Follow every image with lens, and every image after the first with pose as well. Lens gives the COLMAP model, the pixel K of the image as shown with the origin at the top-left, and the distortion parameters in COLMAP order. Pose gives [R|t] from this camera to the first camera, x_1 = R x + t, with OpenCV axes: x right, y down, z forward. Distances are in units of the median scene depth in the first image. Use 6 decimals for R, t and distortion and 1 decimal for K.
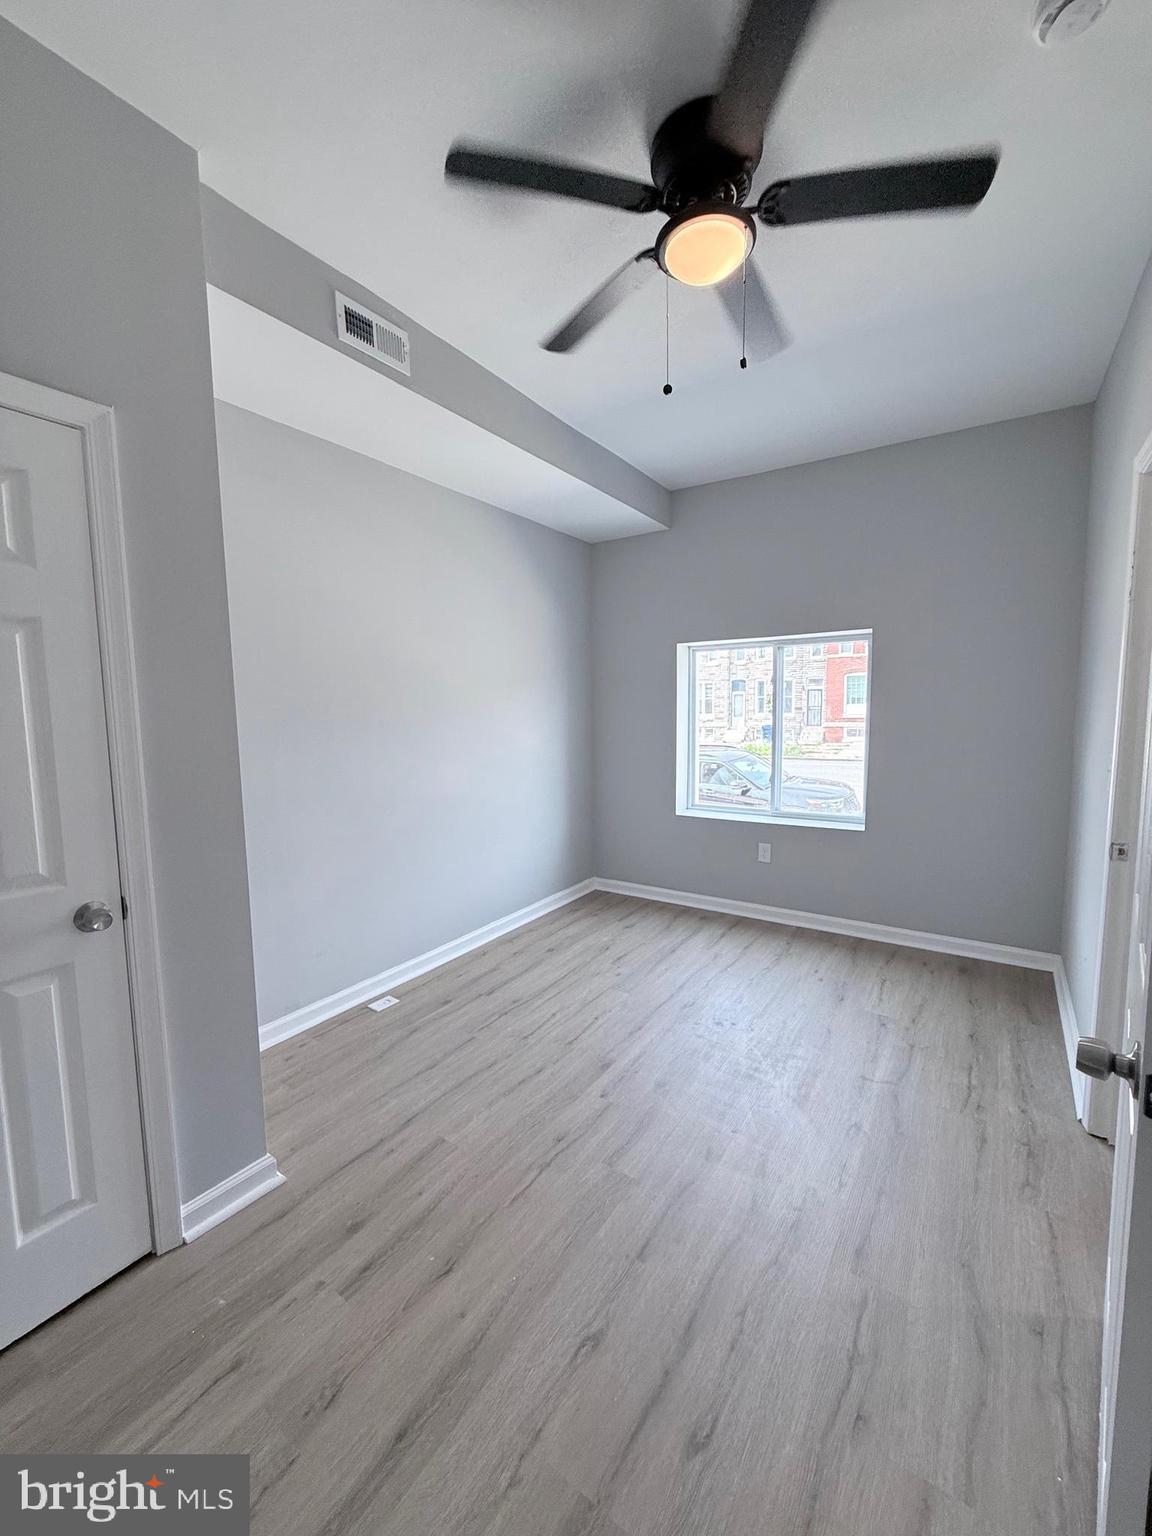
lens RADIAL K [[612.4, 0, 573.5], [0, 612.4, 763.8], [0, 0, 1]] dist [0.000168, 0.000368]
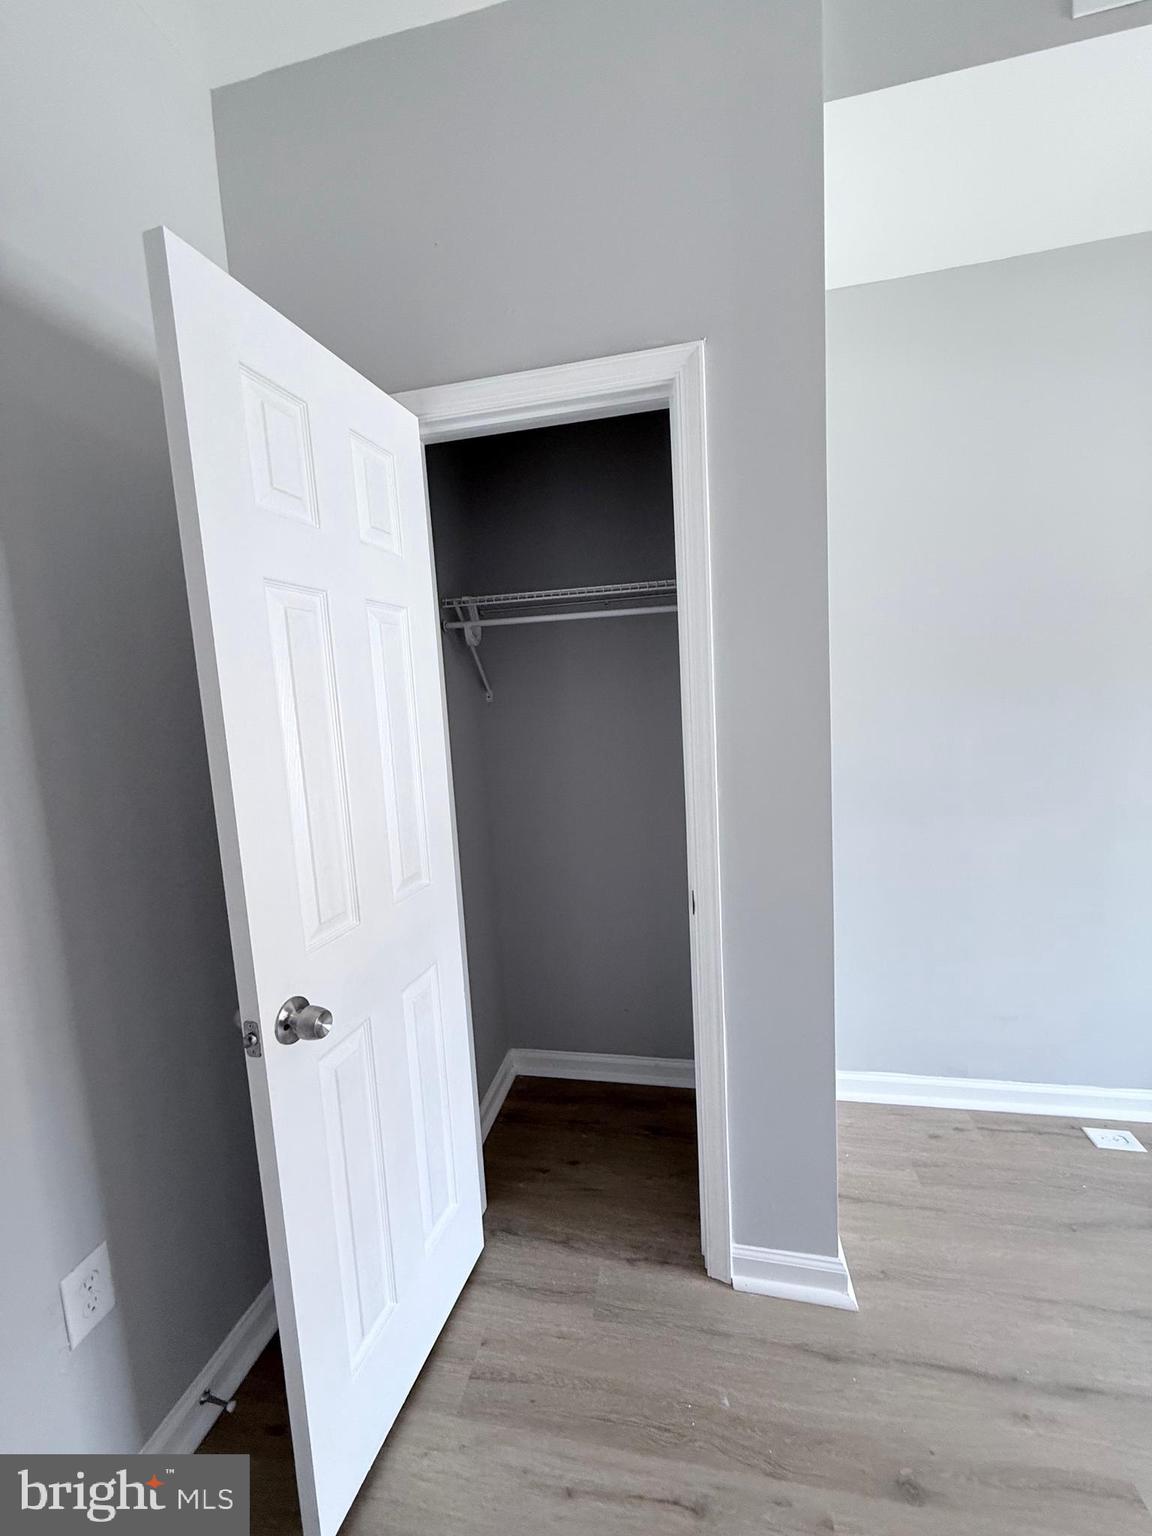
lens RADIAL K [[611.5, 0, 576.0], [0, 611.5, 768.0], [0, 0, 1]] dist [0.001099, 0.000031]
pose [[0.391085, 0.092644, -0.915680, 0.019137], [-0.035440, 0.995699, 0.085604, -0.029987], [0.919672, -0.001026, 0.392686, 0.333704]]
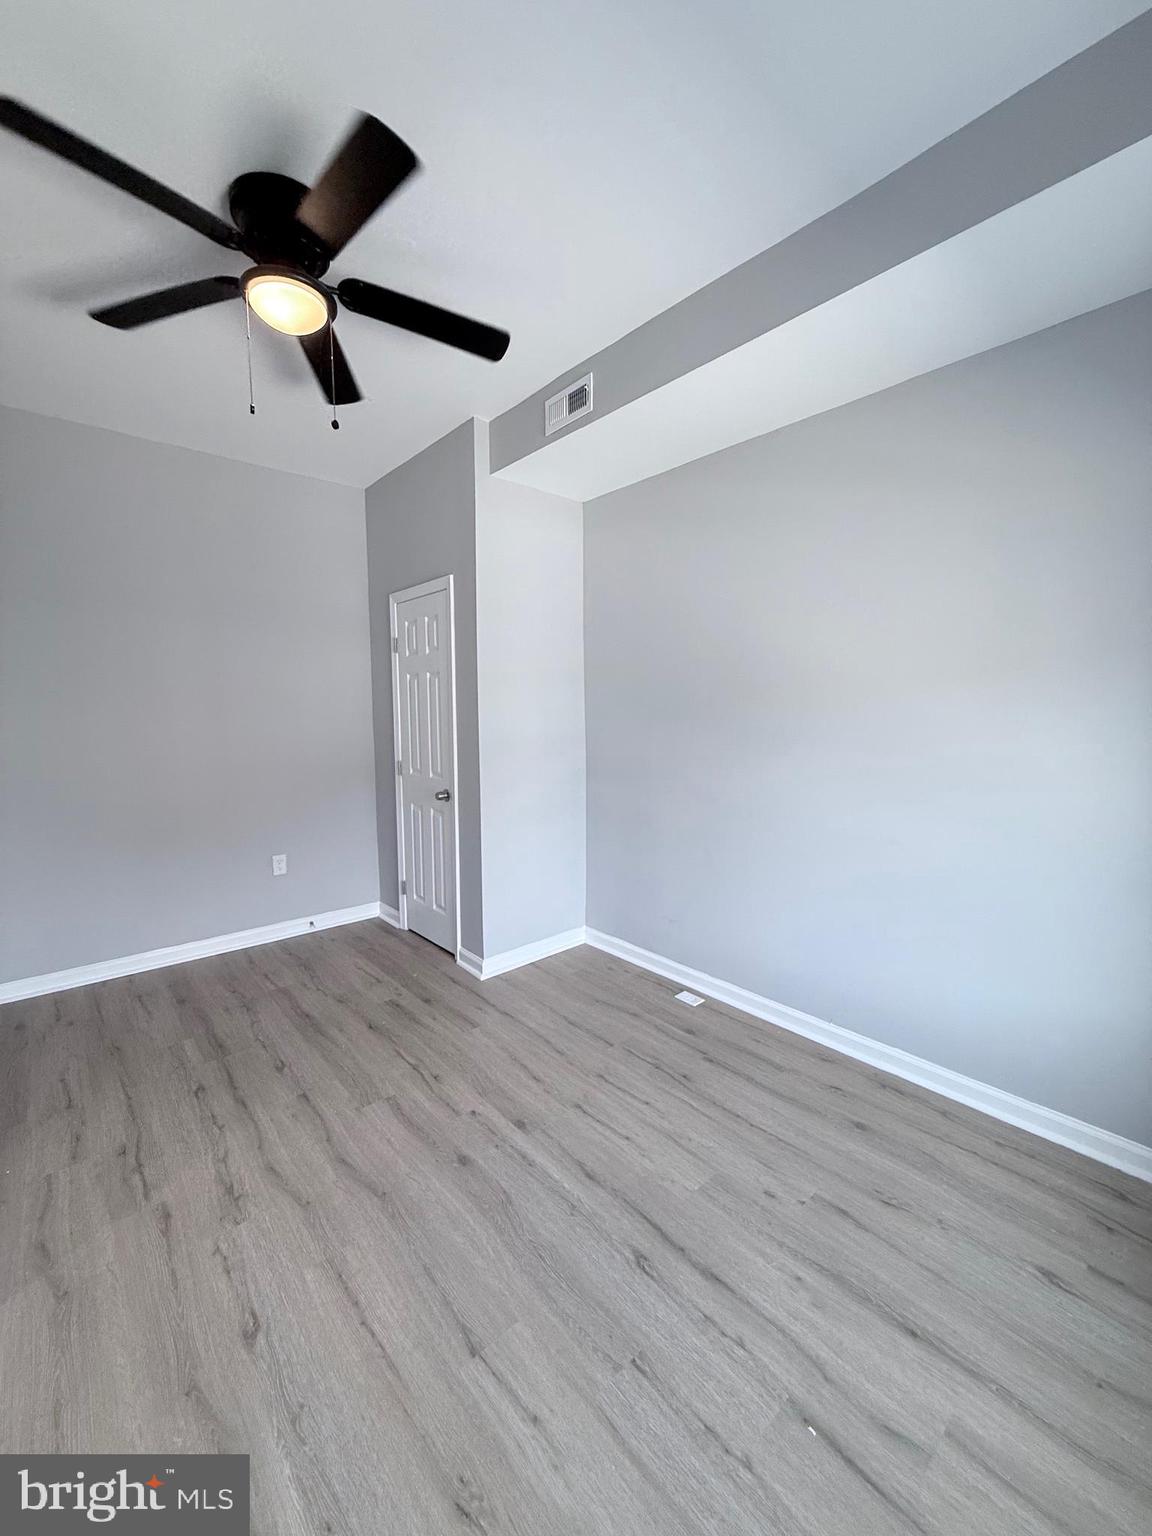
lens RADIAL K [[612.4, 0, 573.5], [0, 612.4, 763.8], [0, 0, 1]] dist [0.000168, 0.000368]
pose [[-0.251959, 0.104670, -0.962061, 0.917799], [-0.085776, 0.987805, 0.129935, -0.149236], [0.963929, 0.115260, -0.239908, 1.371276]]
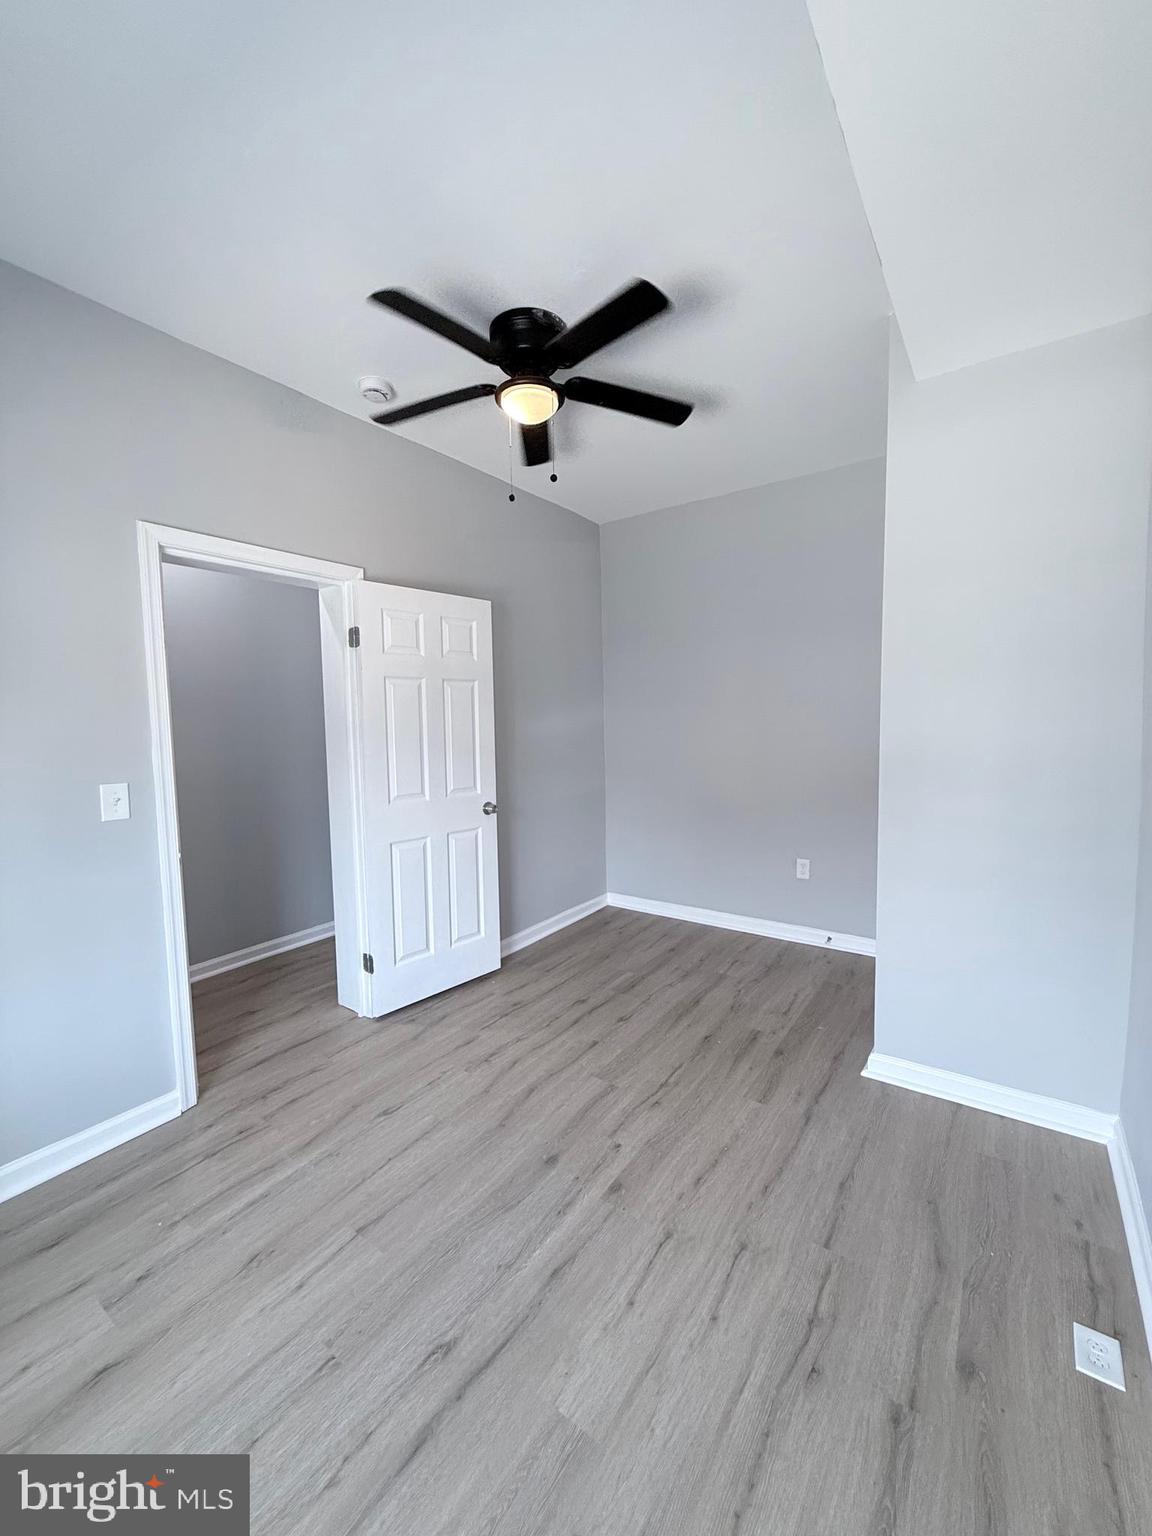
lens RADIAL K [[612.4, 0, 573.5], [0, 612.4, 763.8], [0, 0, 1]] dist [0.000168, 0.000368]
pose [[-0.999155, 0.032579, 0.025071, 0.076003], [0.036371, 0.984817, 0.169744, -0.184554], [-0.019160, 0.170512, -0.985169, 1.872279]]
